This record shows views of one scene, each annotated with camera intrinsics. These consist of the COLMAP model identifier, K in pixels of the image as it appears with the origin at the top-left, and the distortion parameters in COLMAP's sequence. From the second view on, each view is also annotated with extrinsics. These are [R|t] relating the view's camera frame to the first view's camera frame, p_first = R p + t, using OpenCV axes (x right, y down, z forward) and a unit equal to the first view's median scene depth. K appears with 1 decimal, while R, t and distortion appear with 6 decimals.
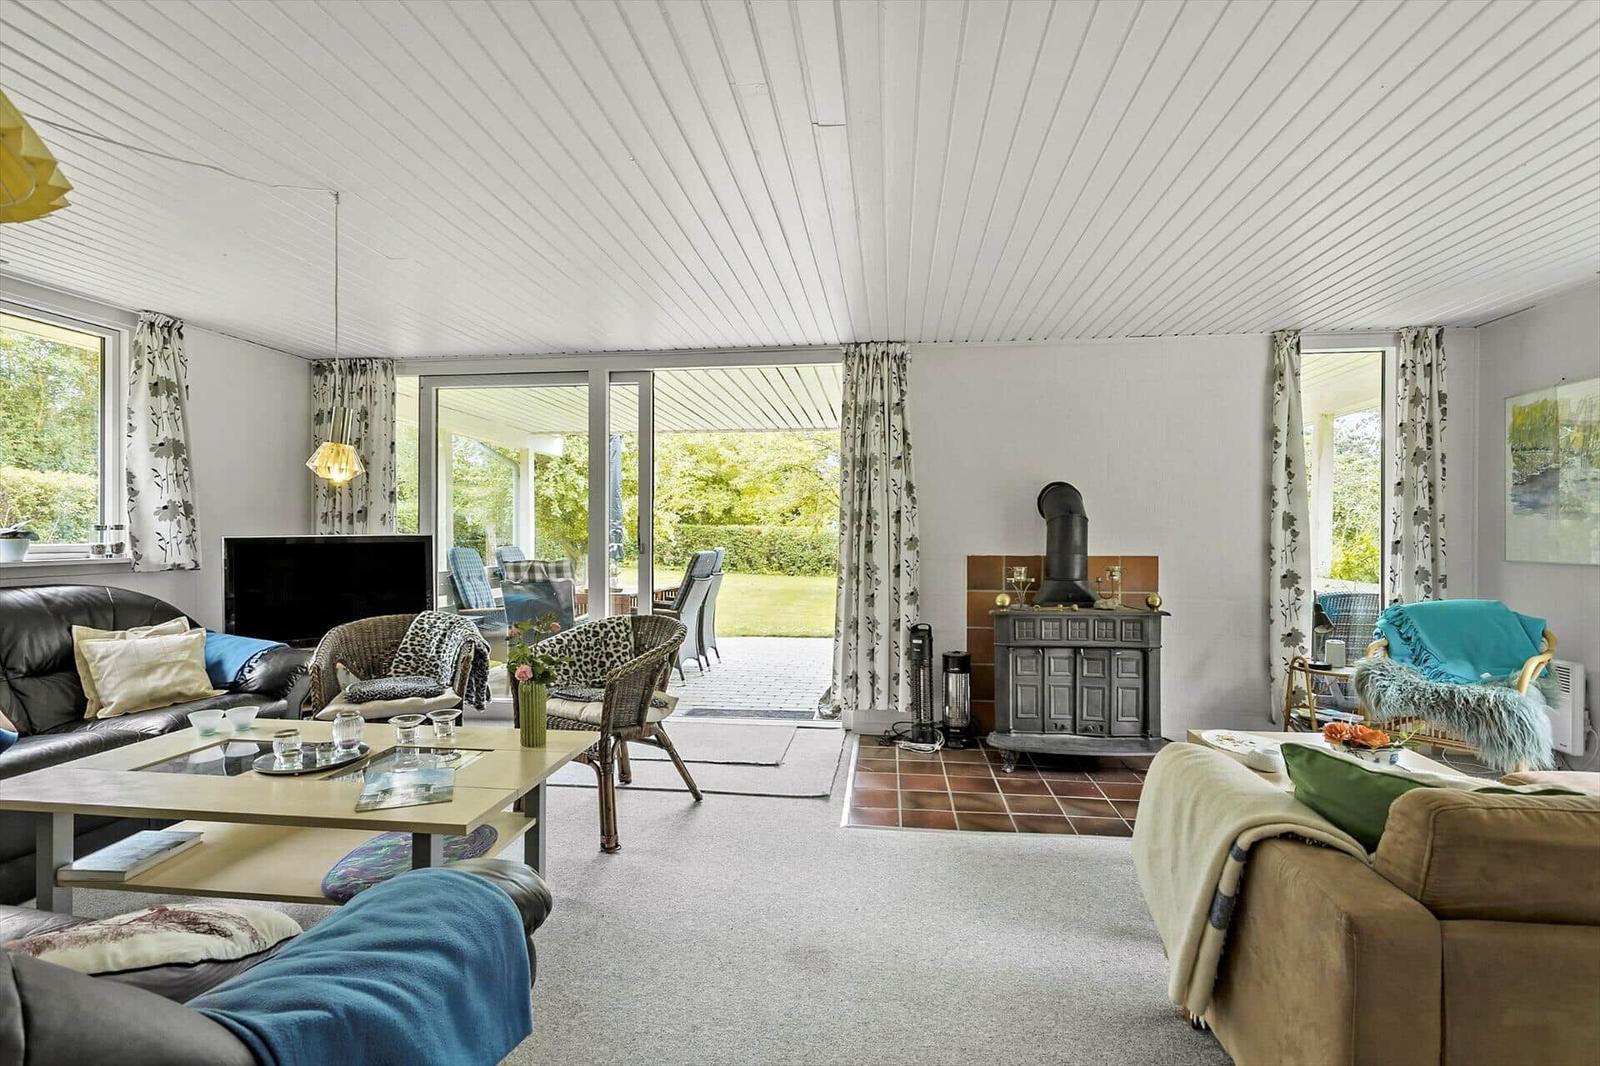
lens RADIAL K [[782.2, 0, 800.0], [0, 782.2, 533.0], [0, 0, 1]] dist [0.001395, 0.000044]
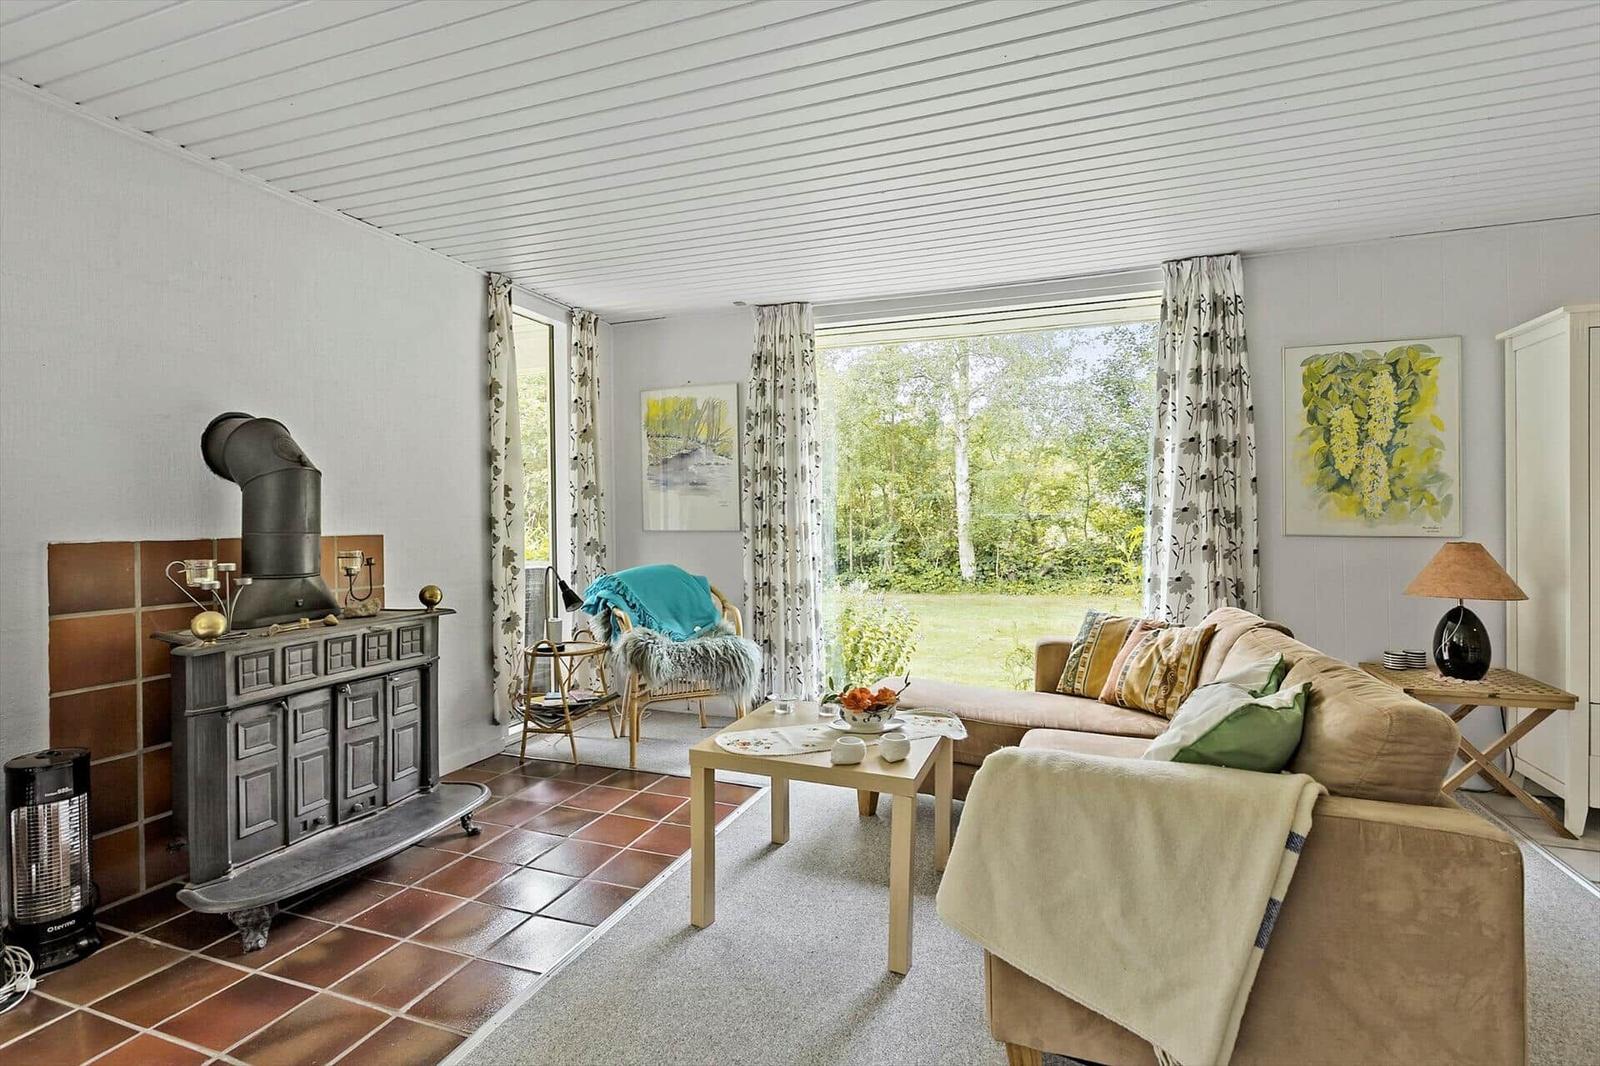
lens RADIAL K [[758.2, 0, 796.2], [0, 758.2, 520.9], [0, 0, 1]] dist [-0.003678, -0.000023]
pose [[0.225430, -0.005526, 0.974244, -0.142526], [0.005095, 0.999977, 0.004493, 0.016860], [-0.974246, 0.003951, 0.225453, 0.509387]]
